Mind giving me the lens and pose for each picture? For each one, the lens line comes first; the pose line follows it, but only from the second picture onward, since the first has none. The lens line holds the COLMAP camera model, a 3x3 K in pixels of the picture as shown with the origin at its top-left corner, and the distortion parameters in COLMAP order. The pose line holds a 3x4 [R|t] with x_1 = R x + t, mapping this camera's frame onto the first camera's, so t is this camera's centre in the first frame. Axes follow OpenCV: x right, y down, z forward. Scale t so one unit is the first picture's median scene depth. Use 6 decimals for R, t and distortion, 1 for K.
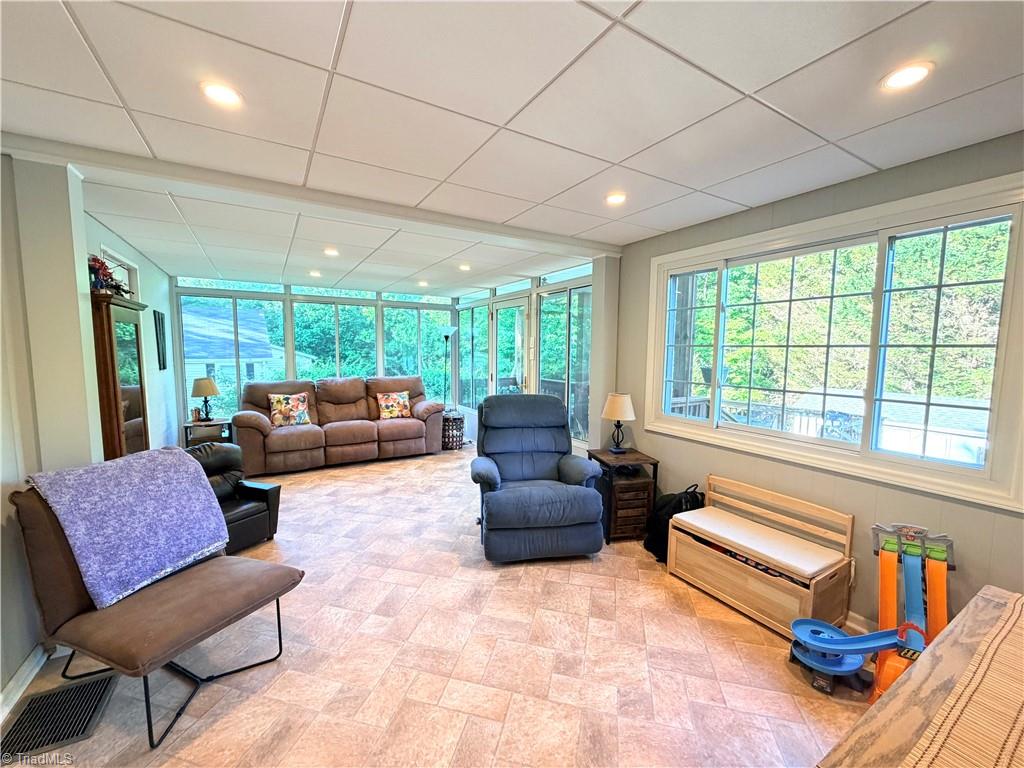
lens RADIAL K [[409.9, 0, 514.8], [0, 409.9, 385.8], [0, 0, 1]] dist [-0.000676, -0.000416]
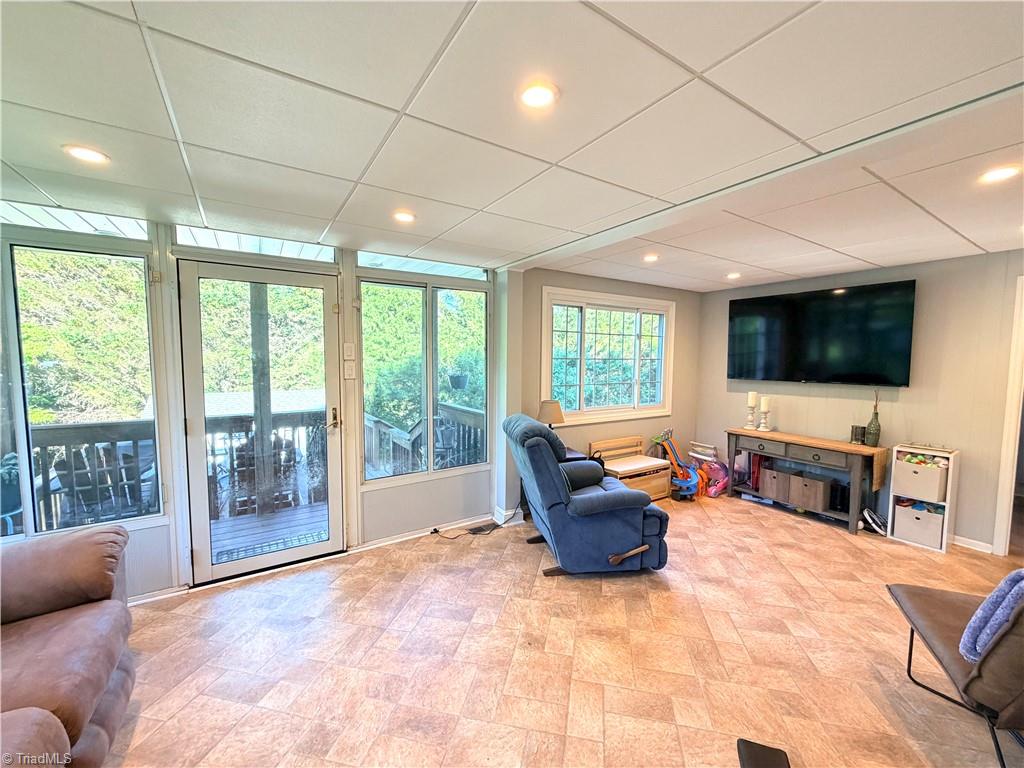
lens RADIAL K [[409.9, 0, 511.8], [0, 409.9, 386.6], [0, 0, 1]] dist [-0.000676, -0.000416]
pose [[-0.029815, -0.077269, 0.996564, -1.245980], [0.084490, 0.993245, 0.079539, -0.167896], [-0.995978, 0.086571, -0.023085, 1.623632]]
